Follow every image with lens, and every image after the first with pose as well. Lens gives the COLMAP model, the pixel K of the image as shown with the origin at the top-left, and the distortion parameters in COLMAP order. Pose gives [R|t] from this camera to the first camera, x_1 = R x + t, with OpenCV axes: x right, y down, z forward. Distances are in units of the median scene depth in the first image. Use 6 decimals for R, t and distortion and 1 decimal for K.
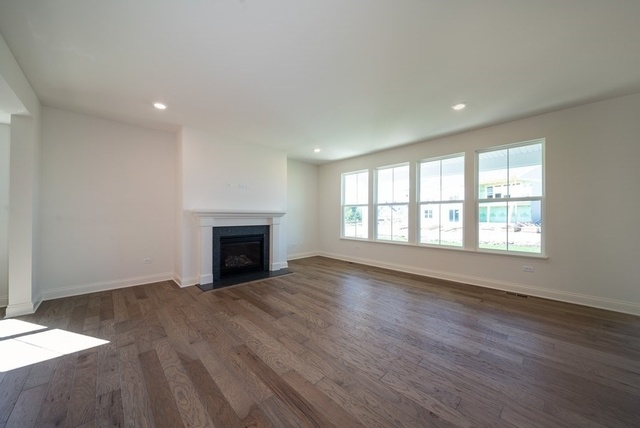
lens RADIAL K [[227.1, 0, 320.9], [0, 227.1, 217.8], [0, 0, 1]] dist [0.000515, -0.000010]
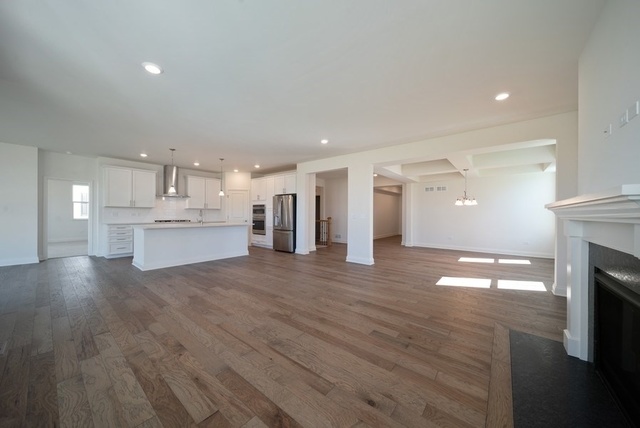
lens RADIAL K [[227.1, 0, 319.2], [0, 227.1, 214.5], [0, 0, 1]] dist [0.000515, -0.000010]
pose [[-0.992933, -0.010464, -0.118210, 0.148964], [-0.011530, 0.999899, 0.008338, -0.012114], [0.118111, 0.009642, -0.992954, 1.993666]]
